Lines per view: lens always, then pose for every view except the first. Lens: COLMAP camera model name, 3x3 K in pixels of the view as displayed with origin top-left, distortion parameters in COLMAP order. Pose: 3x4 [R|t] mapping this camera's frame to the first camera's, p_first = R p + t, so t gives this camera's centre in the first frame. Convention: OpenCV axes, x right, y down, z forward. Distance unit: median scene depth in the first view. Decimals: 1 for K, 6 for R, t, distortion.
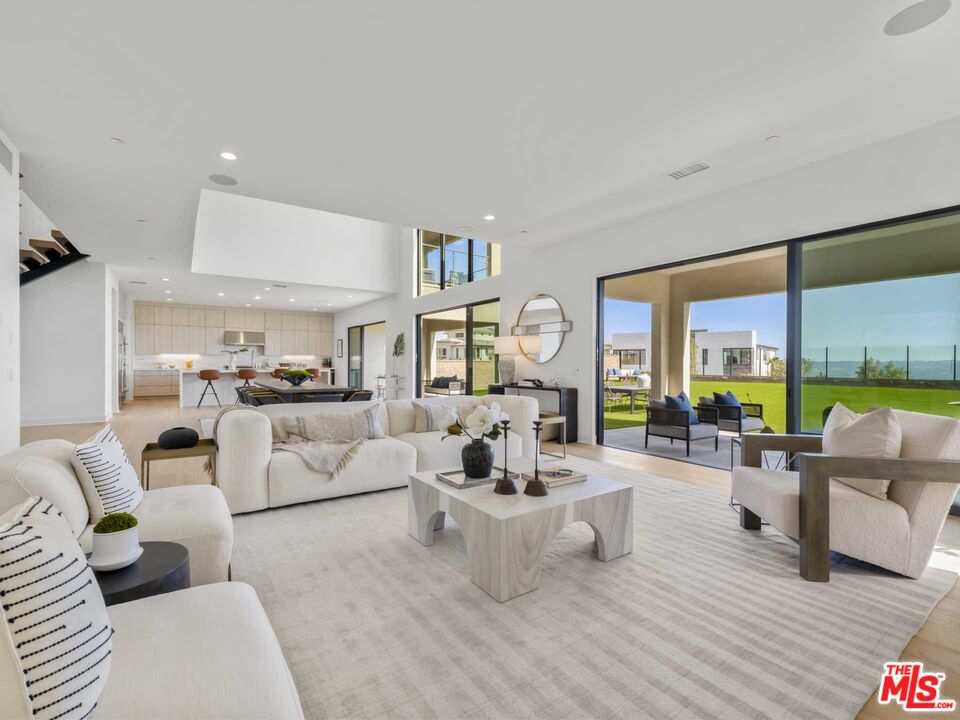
lens RADIAL K [[436.9, 0, 481.3], [0, 436.9, 361.5], [0, 0, 1]] dist [0.006091, -0.000917]
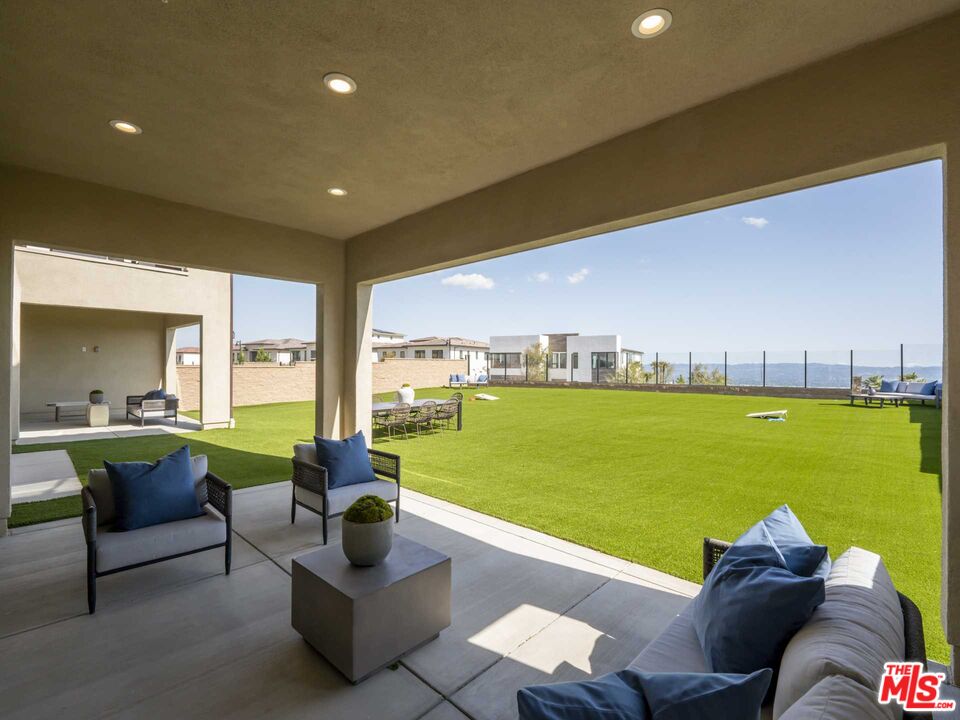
lens RADIAL K [[436.9, 0, 479.2], [0, 436.9, 361.6], [0, 0, 1]] dist [0.006091, -0.000917]
pose [[0.978940, 0.001336, 0.204144, 0.178299], [-0.000280, 0.999986, -0.005204, -0.006093], [-0.204148, 0.005037, 0.978927, 0.120536]]
